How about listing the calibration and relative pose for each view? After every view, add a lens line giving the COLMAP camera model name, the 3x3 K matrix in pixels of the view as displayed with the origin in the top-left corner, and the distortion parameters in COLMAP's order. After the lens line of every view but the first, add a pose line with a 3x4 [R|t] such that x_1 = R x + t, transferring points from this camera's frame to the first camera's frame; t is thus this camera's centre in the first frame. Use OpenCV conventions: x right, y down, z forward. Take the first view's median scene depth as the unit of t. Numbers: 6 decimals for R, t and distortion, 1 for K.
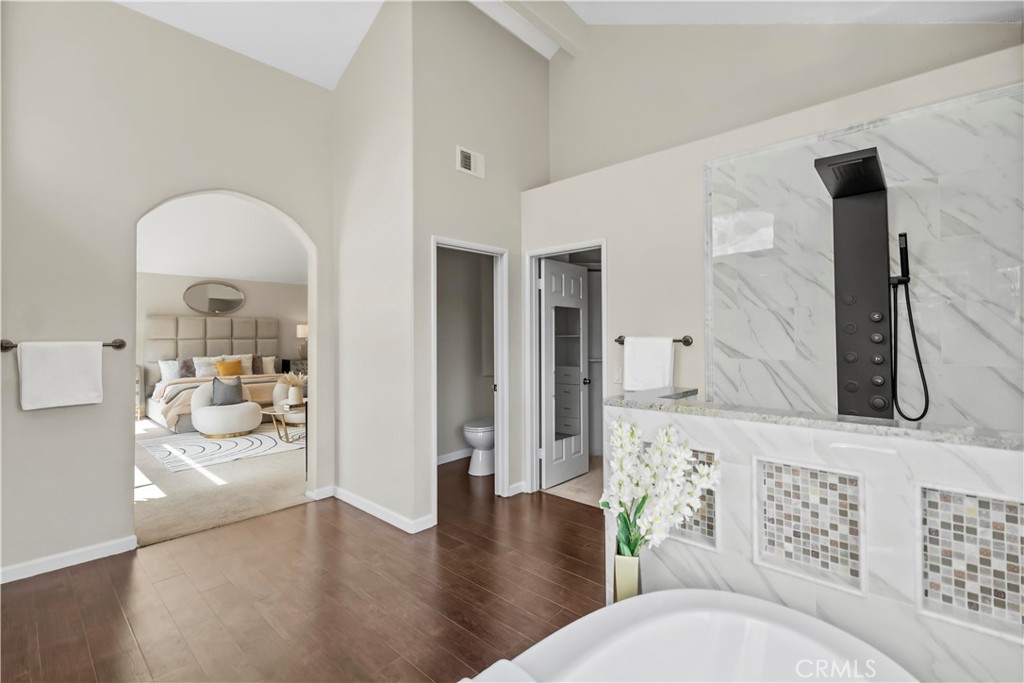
lens RADIAL K [[457.5, 0, 527.0], [0, 457.5, 339.9], [0, 0, 1]] dist [-0.000798, -0.000114]
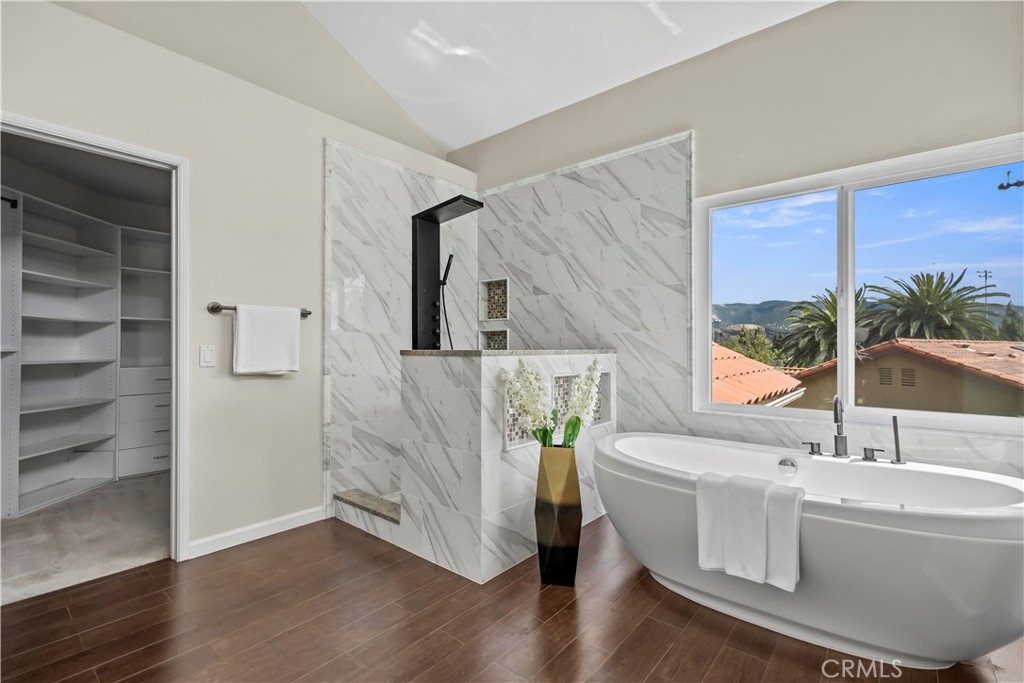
lens RADIAL K [[457.5, 0, 527.0], [0, 457.5, 339.9], [0, 0, 1]] dist [-0.000798, -0.000114]
pose [[-0.024348, 0.011510, 0.999637, -0.792082], [0.007840, 0.999905, -0.011322, 0.092466], [-0.999673, 0.007562, -0.024436, 0.745302]]
